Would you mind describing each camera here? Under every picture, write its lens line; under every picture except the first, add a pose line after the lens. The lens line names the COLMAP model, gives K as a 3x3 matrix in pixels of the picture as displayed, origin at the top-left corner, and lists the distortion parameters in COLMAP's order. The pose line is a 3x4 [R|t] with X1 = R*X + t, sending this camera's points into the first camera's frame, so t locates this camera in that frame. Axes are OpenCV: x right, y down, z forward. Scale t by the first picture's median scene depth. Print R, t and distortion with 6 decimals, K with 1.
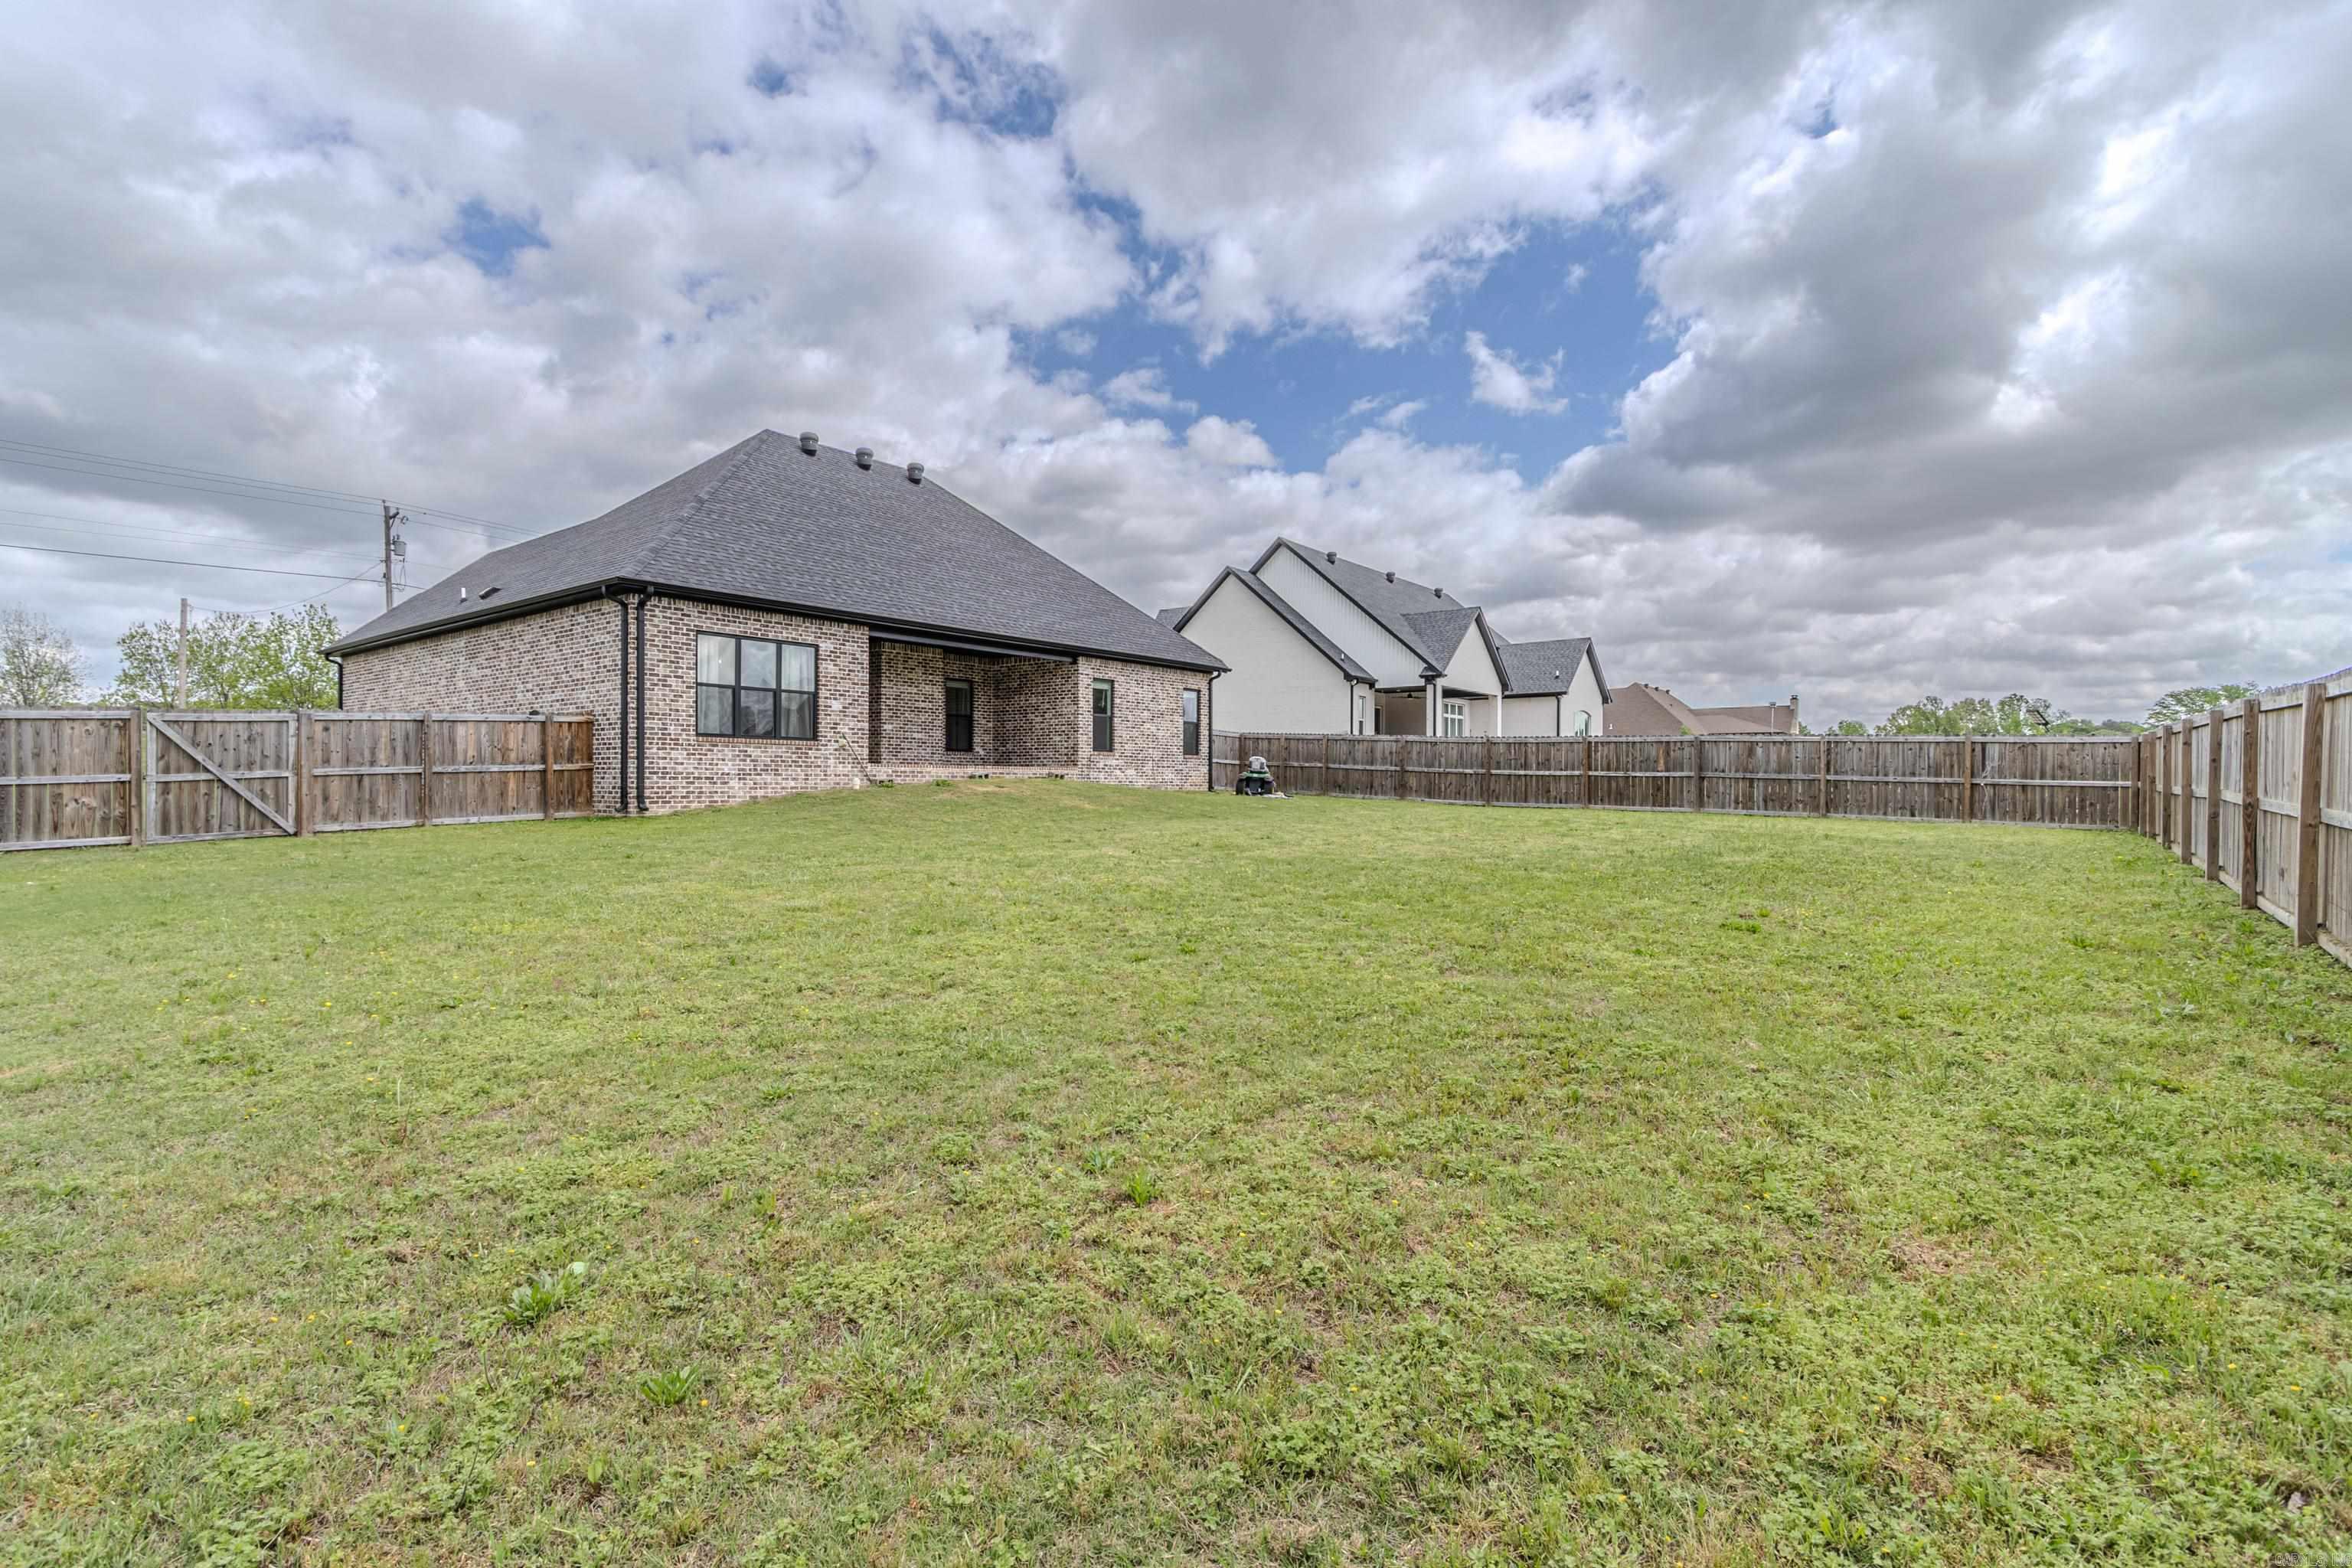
lens RADIAL K [[1106.8, 0, 1164.8], [0, 1106.8, 786.8], [0, 0, 1]] dist [0.003051, -0.000832]
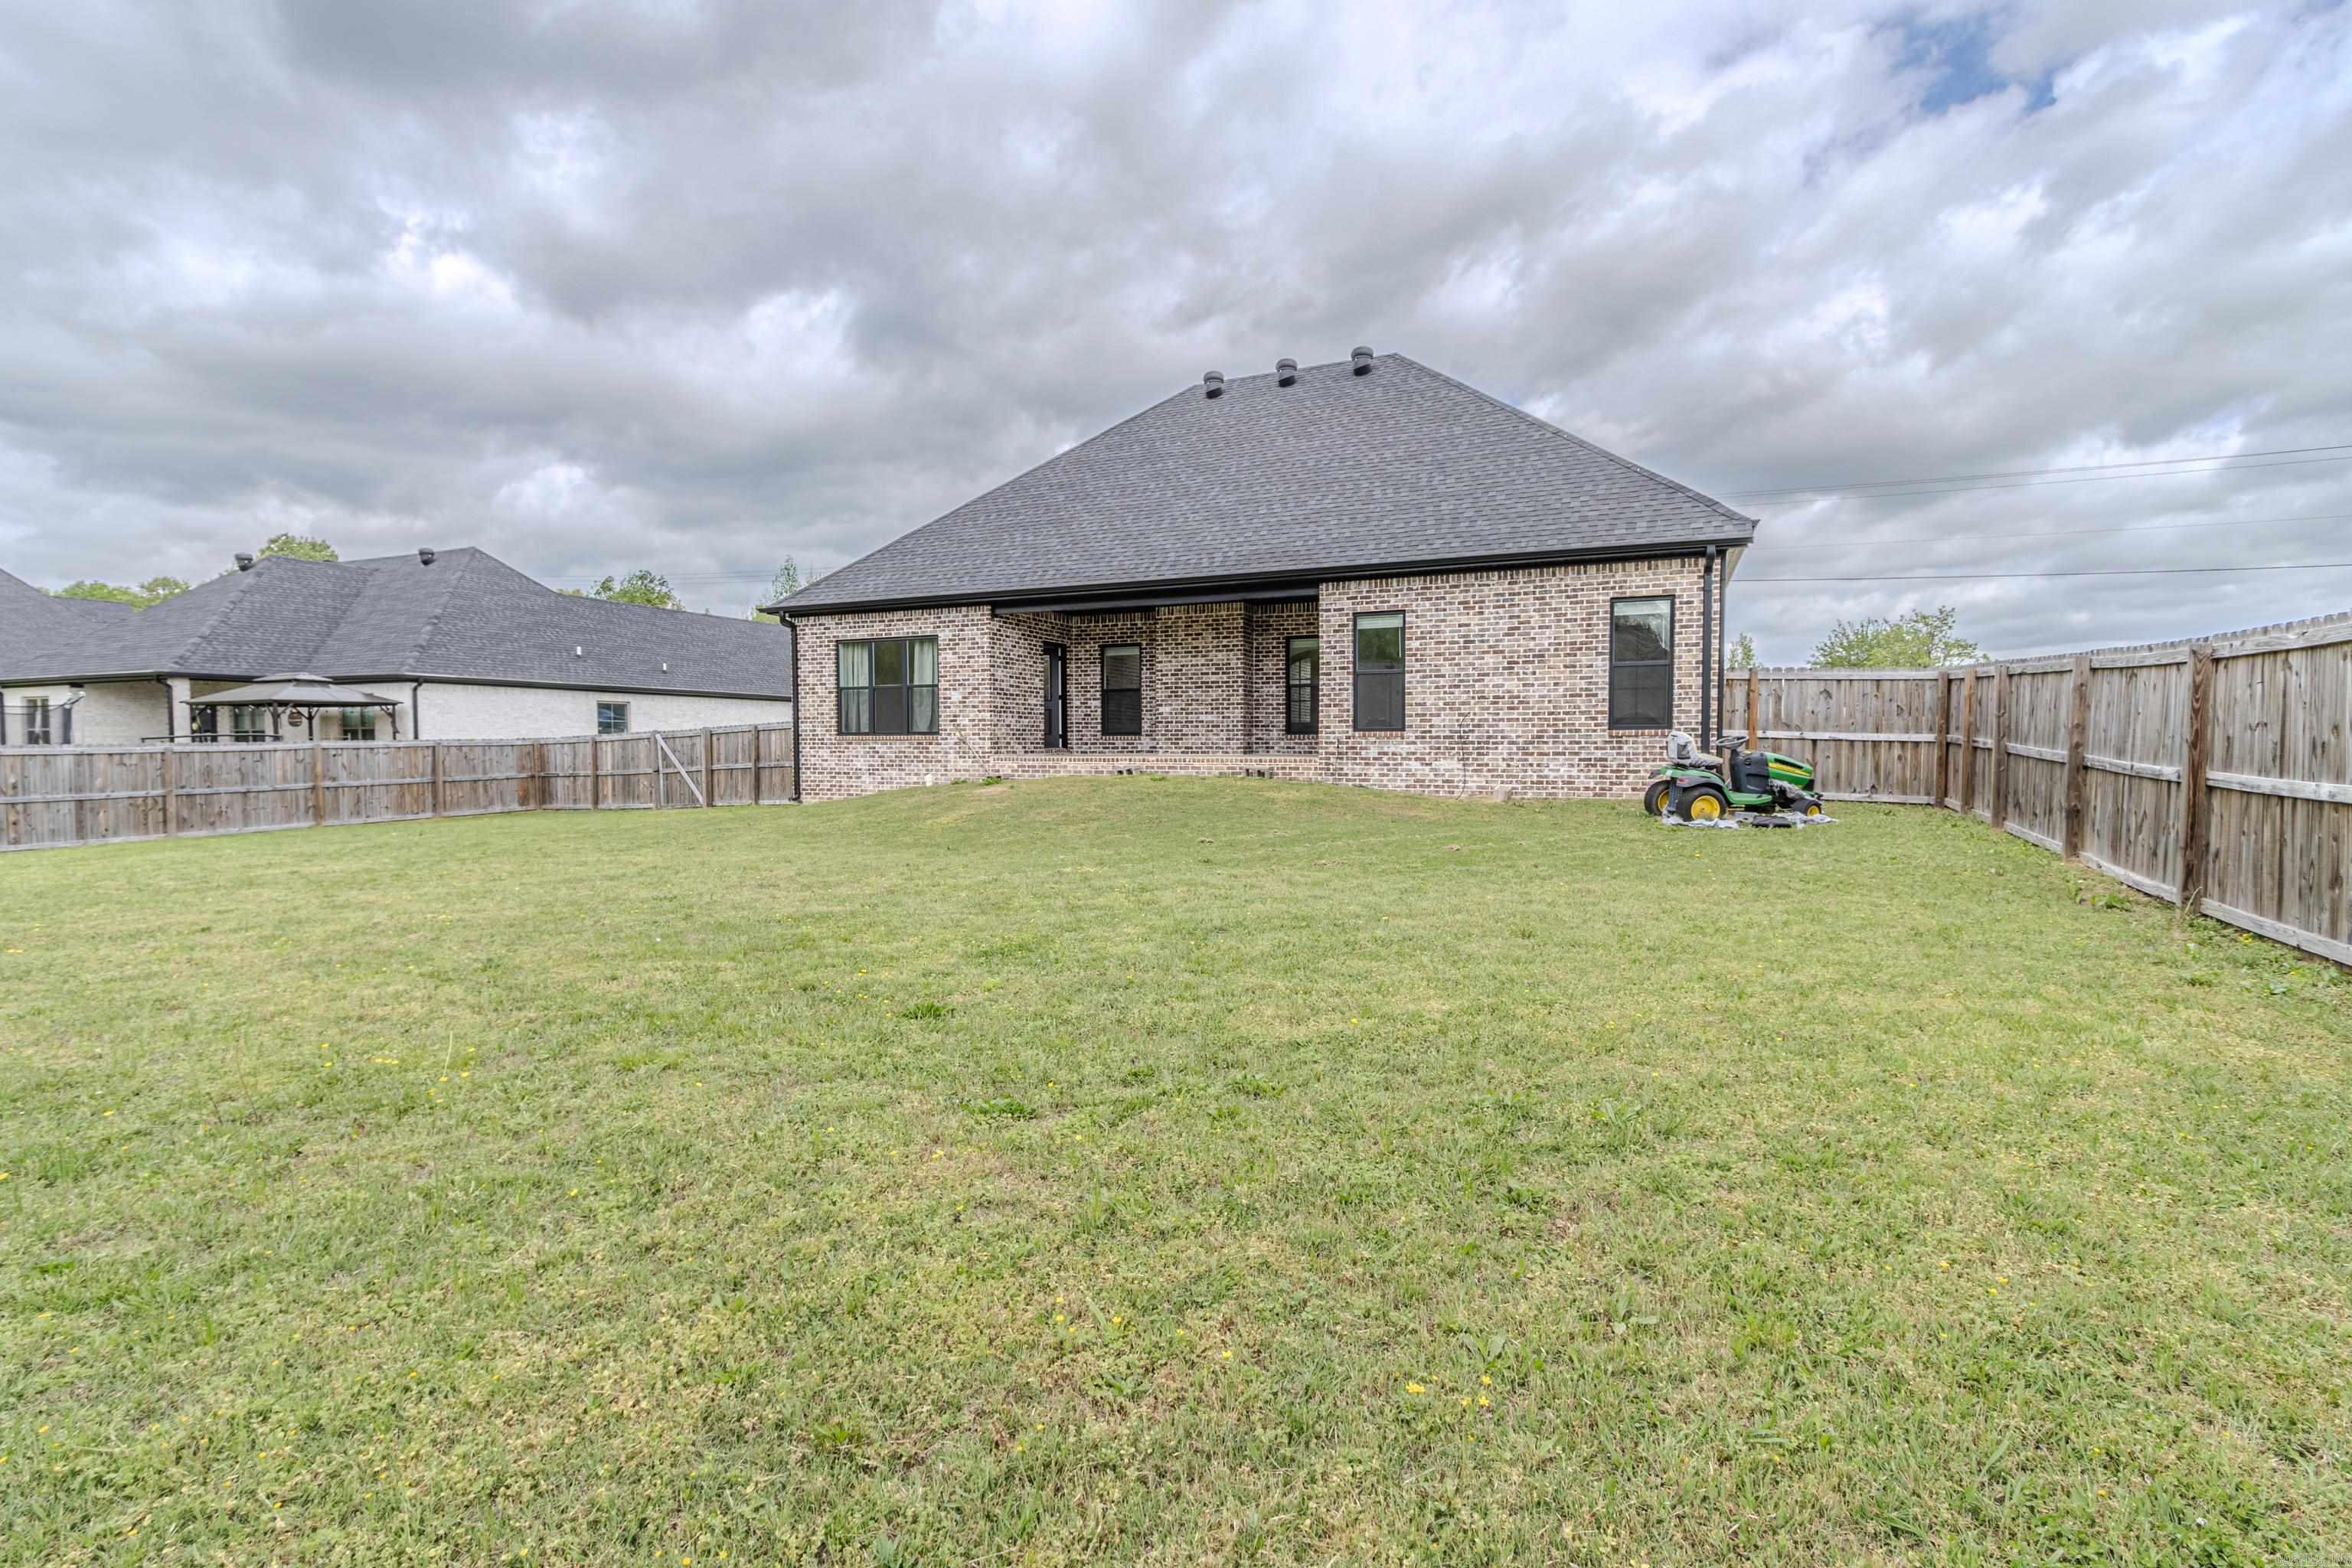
lens RADIAL K [[1106.8, 0, 1164.8], [0, 1106.8, 786.8], [0, 0, 1]] dist [0.003051, -0.000832]
pose [[0.219348, 0.030465, -0.975171, 0.656236], [0.000014, 0.999512, 0.031229, -0.025681], [0.975647, -0.006864, 0.219240, 0.956858]]
